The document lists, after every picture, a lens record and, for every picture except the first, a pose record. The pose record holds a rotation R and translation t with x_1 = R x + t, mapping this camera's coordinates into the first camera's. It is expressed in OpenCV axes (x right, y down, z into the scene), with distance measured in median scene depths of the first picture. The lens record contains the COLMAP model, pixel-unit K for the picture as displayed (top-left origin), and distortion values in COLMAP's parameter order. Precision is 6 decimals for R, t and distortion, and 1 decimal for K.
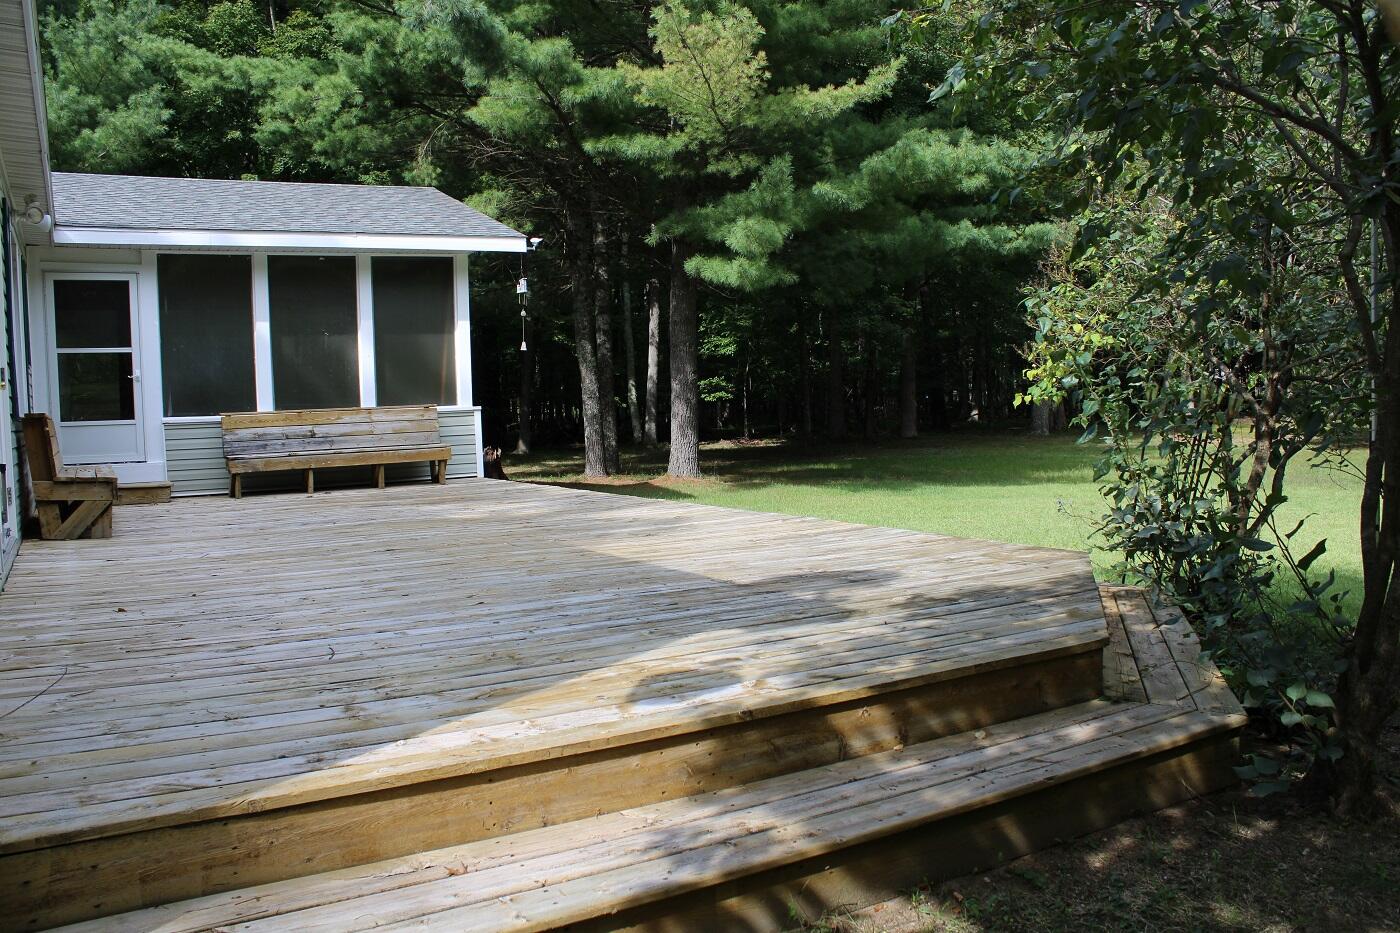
lens RADIAL K [[1200.0, 0, 702.7], [0, 1200.0, 466.7], [0, 0, 1]] dist [-0.085236, 0.083983]
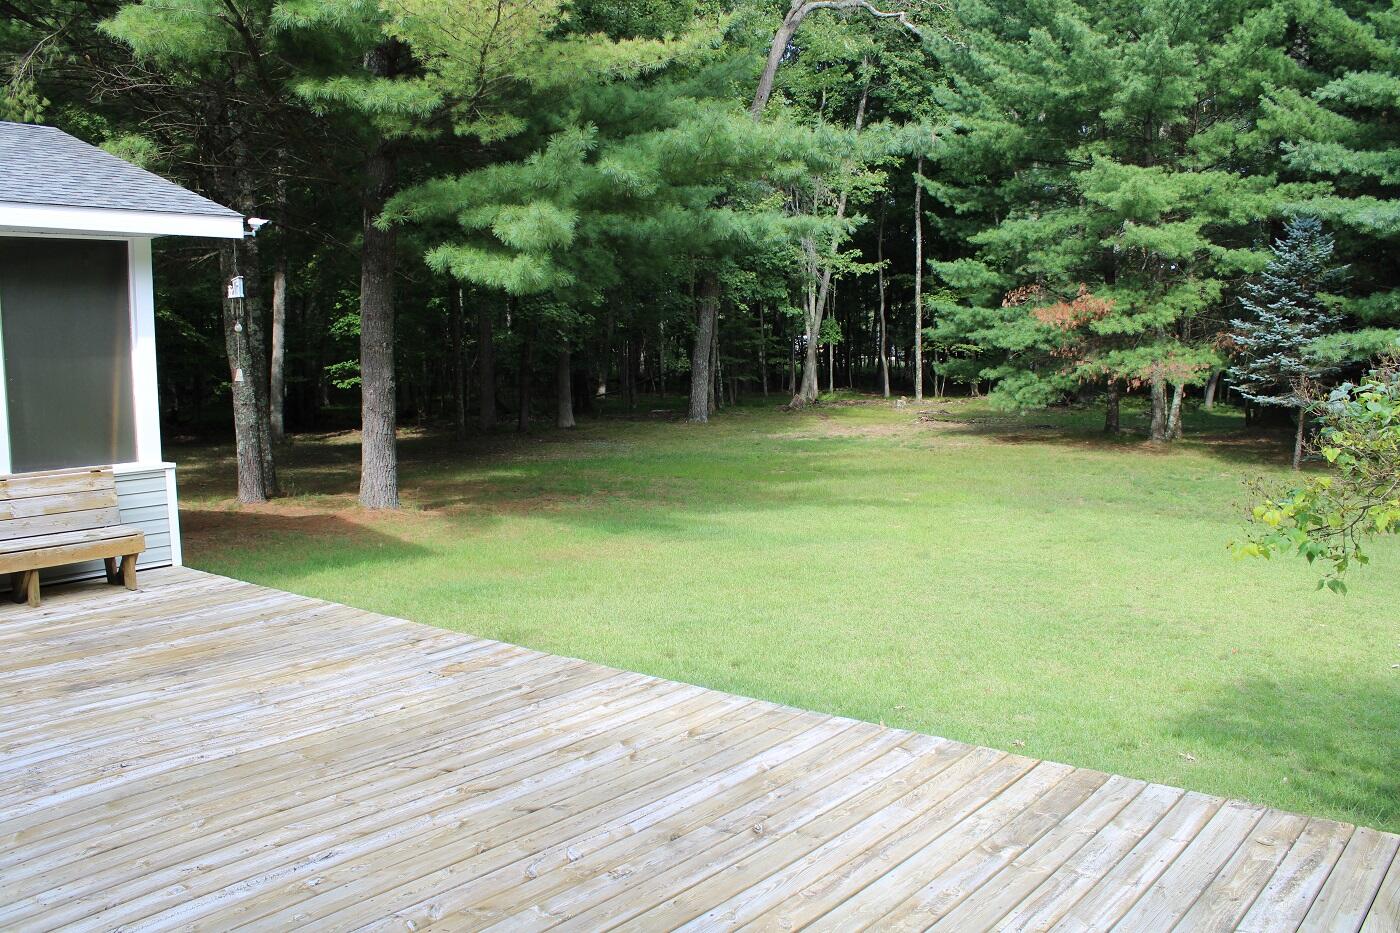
lens RADIAL K [[1200.0, 0, 703.8], [0, 1200.0, 471.7], [0, 0, 1]] dist [-0.085236, 0.083983]
pose [[0.938193, -0.020449, 0.345508, -0.121503], [0.007516, 0.999221, 0.038730, -0.061844], [-0.346031, -0.033740, 0.937616, 0.232477]]
